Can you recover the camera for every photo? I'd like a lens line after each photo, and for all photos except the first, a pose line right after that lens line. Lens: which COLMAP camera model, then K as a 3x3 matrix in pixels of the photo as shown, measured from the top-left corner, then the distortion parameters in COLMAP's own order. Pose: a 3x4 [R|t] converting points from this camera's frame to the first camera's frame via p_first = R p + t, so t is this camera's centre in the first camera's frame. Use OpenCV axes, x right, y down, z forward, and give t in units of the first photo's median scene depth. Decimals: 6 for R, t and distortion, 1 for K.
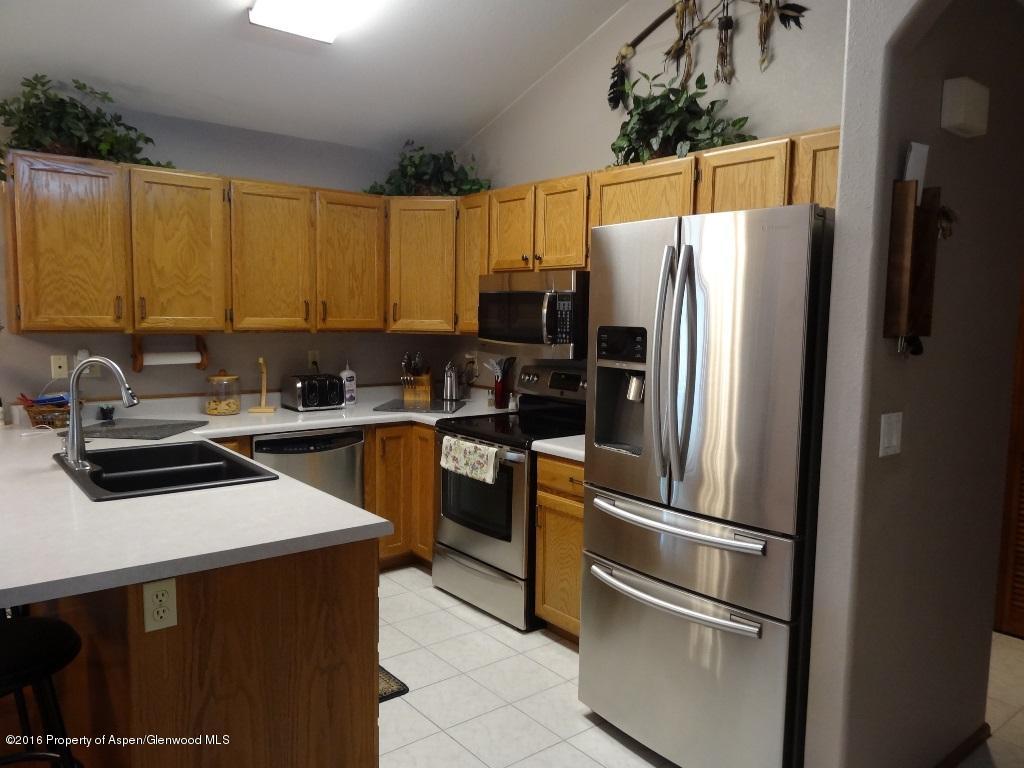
lens RADIAL K [[757.6, 0, 511.2], [0, 757.6, 389.5], [0, 0, 1]] dist [-0.013750, 0.012982]
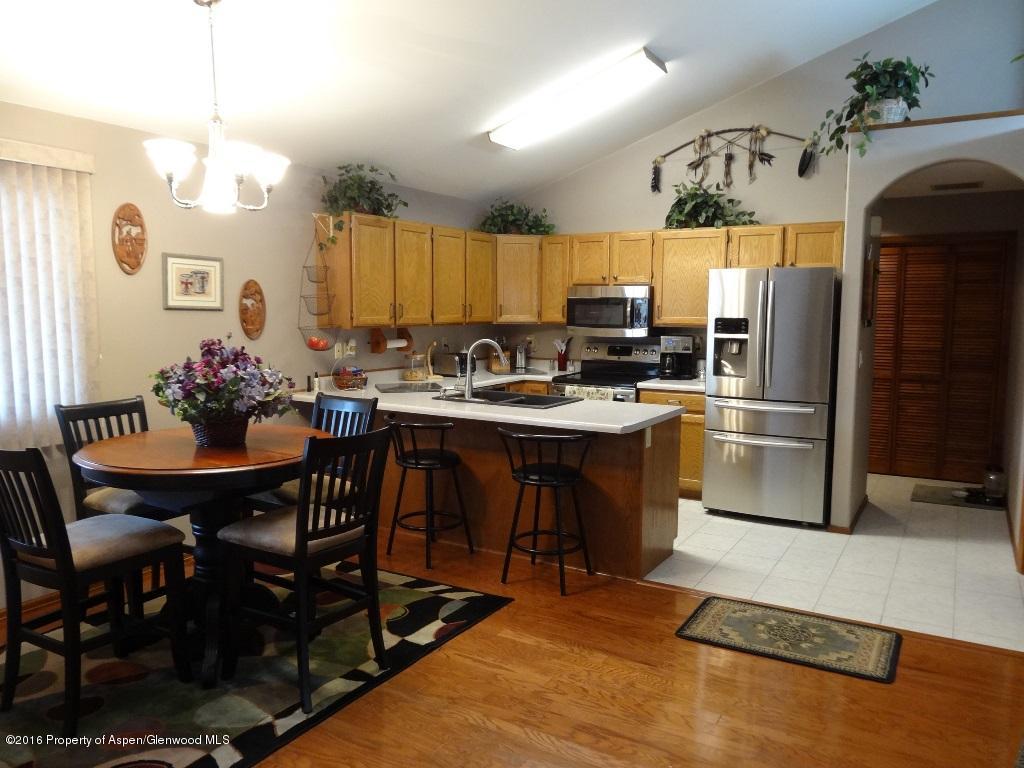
lens RADIAL K [[757.6, 0, 506.9], [0, 757.6, 386.8], [0, 0, 1]] dist [-0.013750, 0.012982]
pose [[0.940519, -0.049371, 0.336134, -0.813116], [0.045191, 0.998773, 0.020252, 0.026013], [-0.336722, -0.003857, 0.941596, -0.540063]]
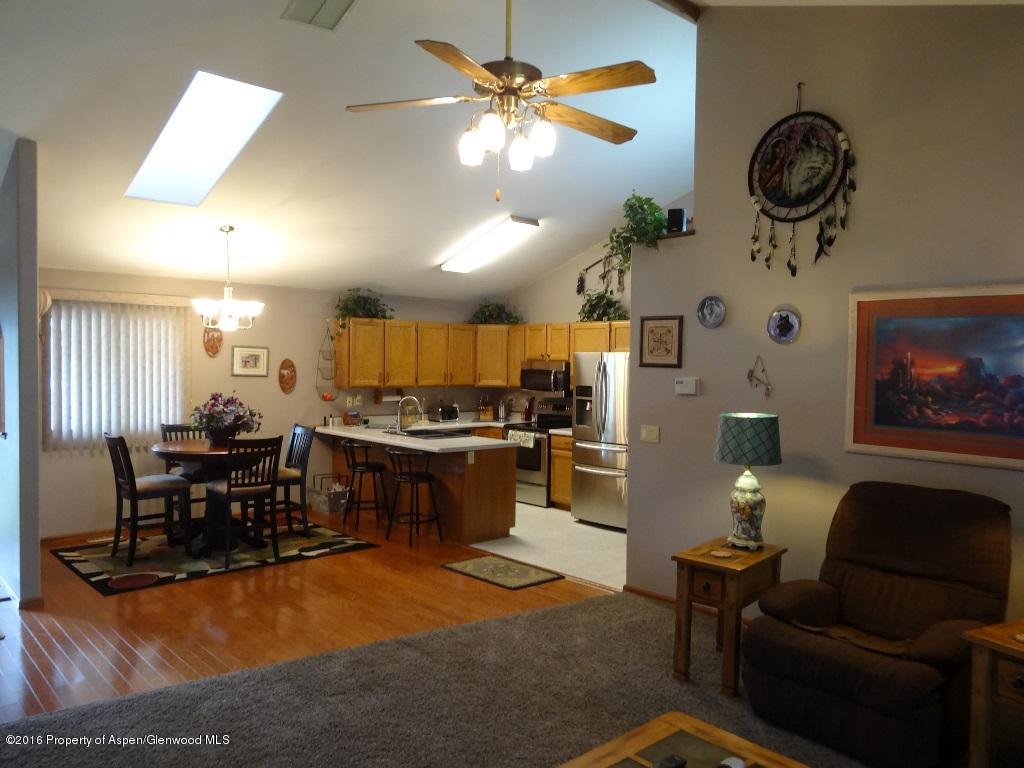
lens RADIAL K [[757.6, 0, 506.5], [0, 757.6, 379.0], [0, 0, 1]] dist [-0.013750, 0.012982]
pose [[0.998694, -0.005137, 0.050837, -0.229877], [0.008915, 0.997190, -0.074379, 0.081759], [-0.050312, 0.074735, 0.995933, -1.449175]]
